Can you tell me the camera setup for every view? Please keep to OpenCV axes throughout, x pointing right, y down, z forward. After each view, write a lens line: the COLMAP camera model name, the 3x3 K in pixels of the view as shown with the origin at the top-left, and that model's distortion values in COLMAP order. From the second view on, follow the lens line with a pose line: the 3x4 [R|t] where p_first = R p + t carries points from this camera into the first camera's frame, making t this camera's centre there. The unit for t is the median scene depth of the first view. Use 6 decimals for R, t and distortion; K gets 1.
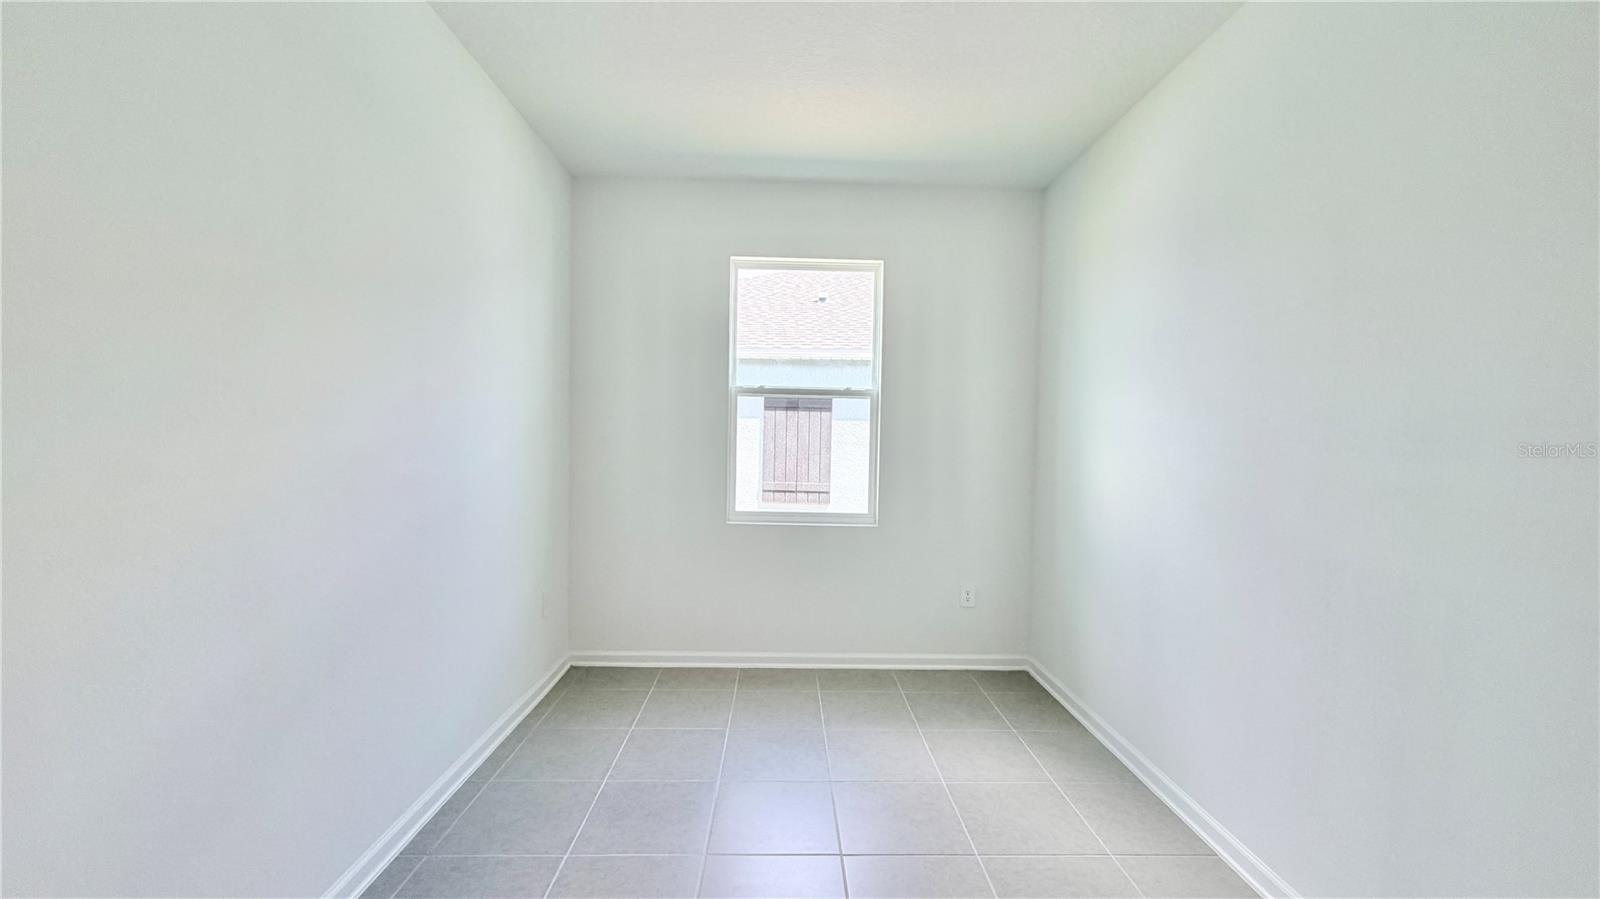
lens RADIAL K [[680.2, 0, 794.5], [0, 680.2, 448.7], [0, 0, 1]] dist [-0.001166, -0.000022]
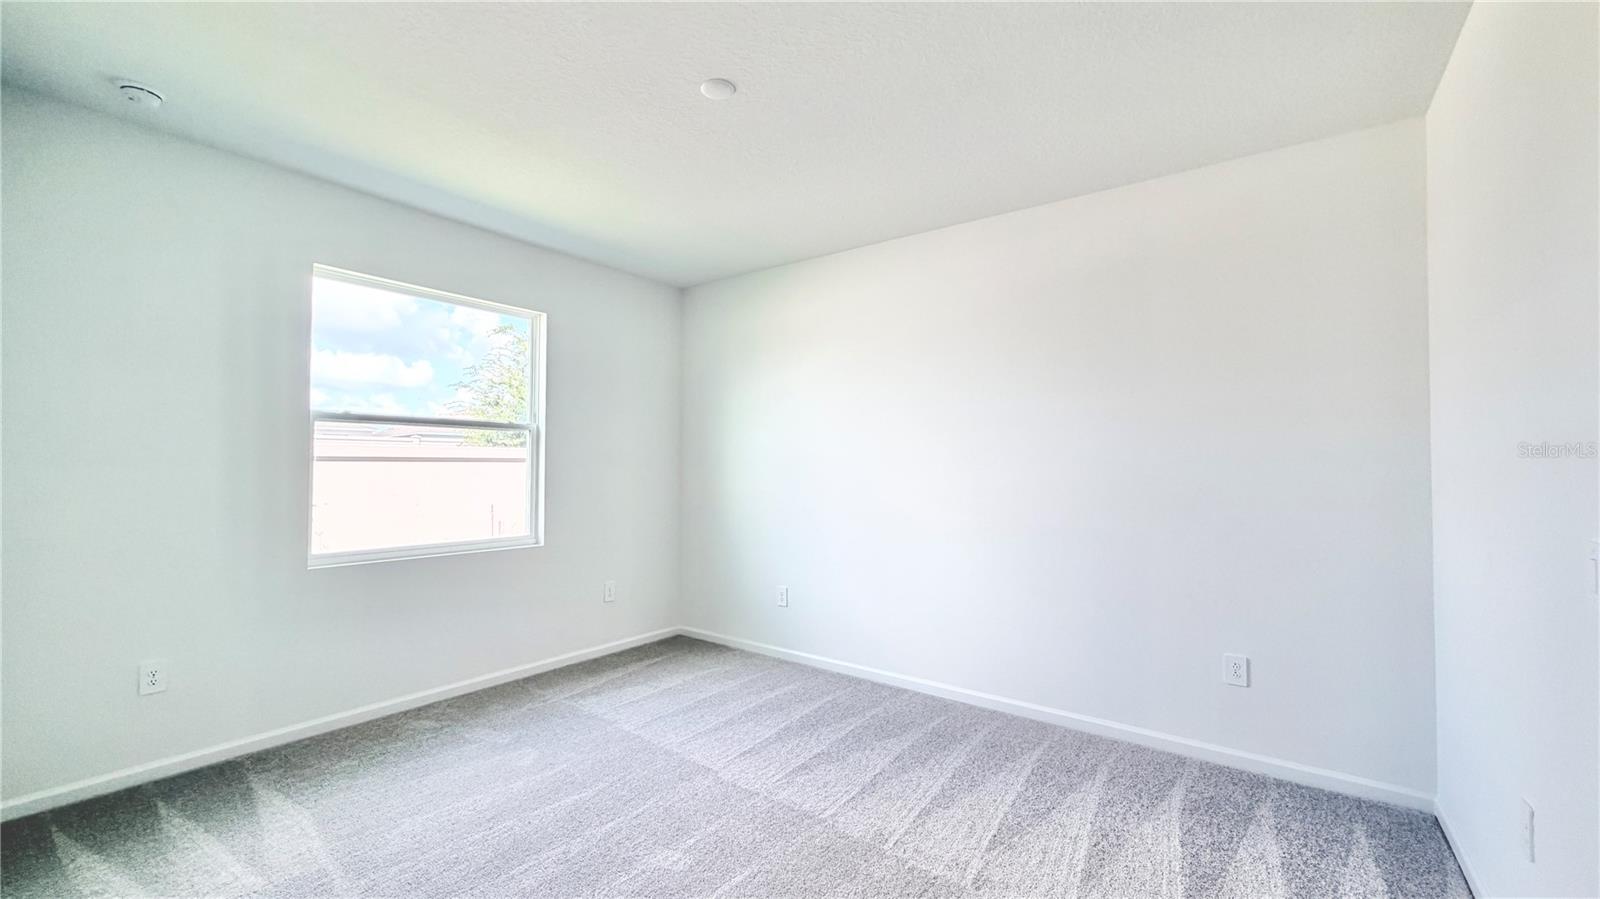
lens RADIAL K [[642.2, 0, 801.9], [0, 642.2, 456.0], [0, 0, 1]] dist [-0.000668, 0.000986]
pose [[0.600683, 0.000241, 0.799487, -0.461576], [0.024627, 0.999520, -0.018805, -0.003229], [-0.799108, 0.030985, 0.600388, 0.008688]]
